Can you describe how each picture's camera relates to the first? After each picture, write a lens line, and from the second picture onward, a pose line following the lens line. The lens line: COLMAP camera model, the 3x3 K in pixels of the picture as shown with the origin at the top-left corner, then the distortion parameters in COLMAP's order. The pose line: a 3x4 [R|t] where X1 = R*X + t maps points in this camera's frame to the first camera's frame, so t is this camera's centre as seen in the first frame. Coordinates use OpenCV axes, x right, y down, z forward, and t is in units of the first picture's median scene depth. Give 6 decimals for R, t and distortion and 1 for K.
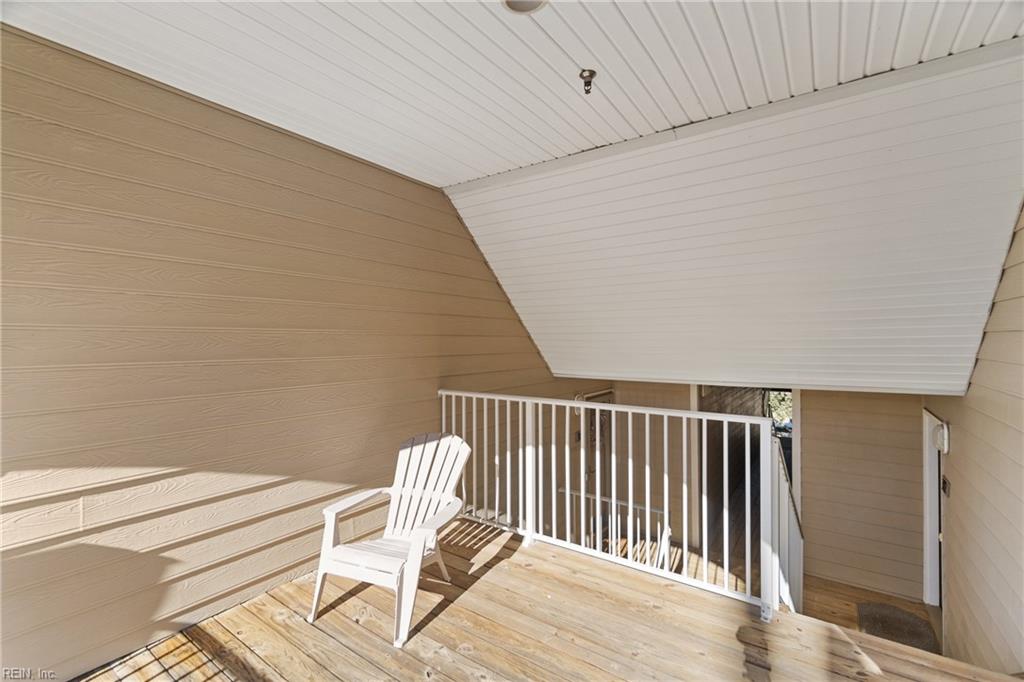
lens RADIAL K [[442.4, 0, 508.5], [0, 442.4, 344.8], [0, 0, 1]] dist [-0.001818, 0.000070]
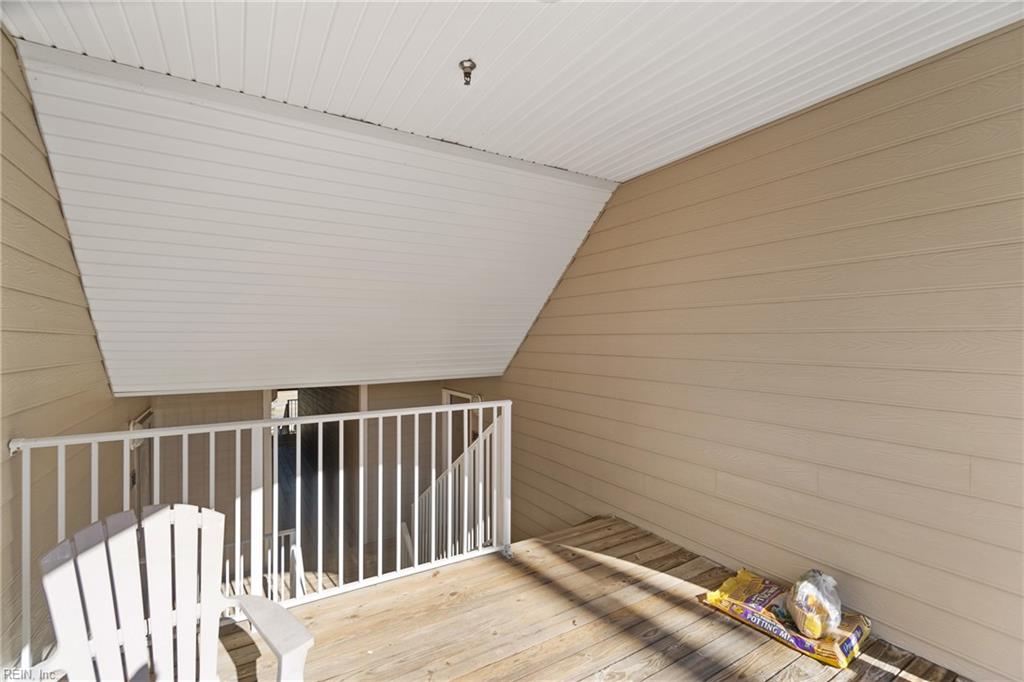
lens RADIAL K [[459.2, 0, 509.9], [0, 459.2, 347.6], [0, 0, 1]] dist [-0.002924, -0.000550]
pose [[0.408815, -0.014243, 0.912506, -0.475878], [0.011220, 0.999881, 0.010580, -0.002293], [-0.912548, 0.005913, 0.408926, 0.336800]]
